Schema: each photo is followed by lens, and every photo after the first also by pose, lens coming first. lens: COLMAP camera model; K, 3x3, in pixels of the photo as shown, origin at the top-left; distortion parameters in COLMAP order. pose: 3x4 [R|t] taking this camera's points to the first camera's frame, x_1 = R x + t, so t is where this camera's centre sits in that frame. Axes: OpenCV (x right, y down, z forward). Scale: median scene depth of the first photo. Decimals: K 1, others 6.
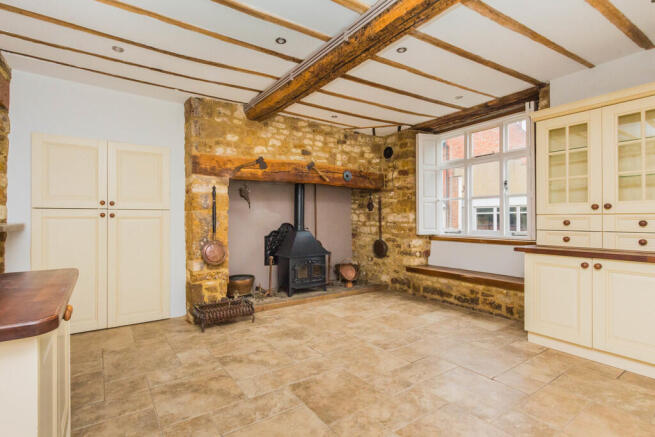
lens RADIAL K [[327.1, 0, 326.9], [0, 327.1, 218.1], [0, 0, 1]] dist [0.000784, -0.000825]
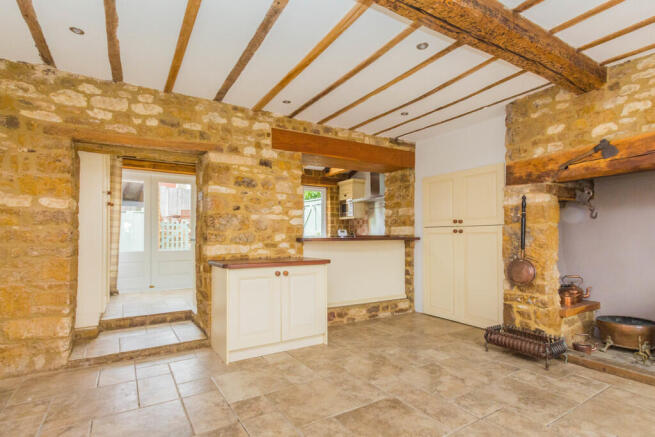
lens RADIAL K [[327.1, 0, 313.7], [0, 327.1, 233.9], [0, 0, 1]] dist [0.000784, -0.000825]
pose [[-0.087340, -0.006368, -0.996158, 0.615545], [0.003082, 0.999973, -0.006663, 0.008071], [0.996174, -0.003652, -0.087318, 0.565753]]
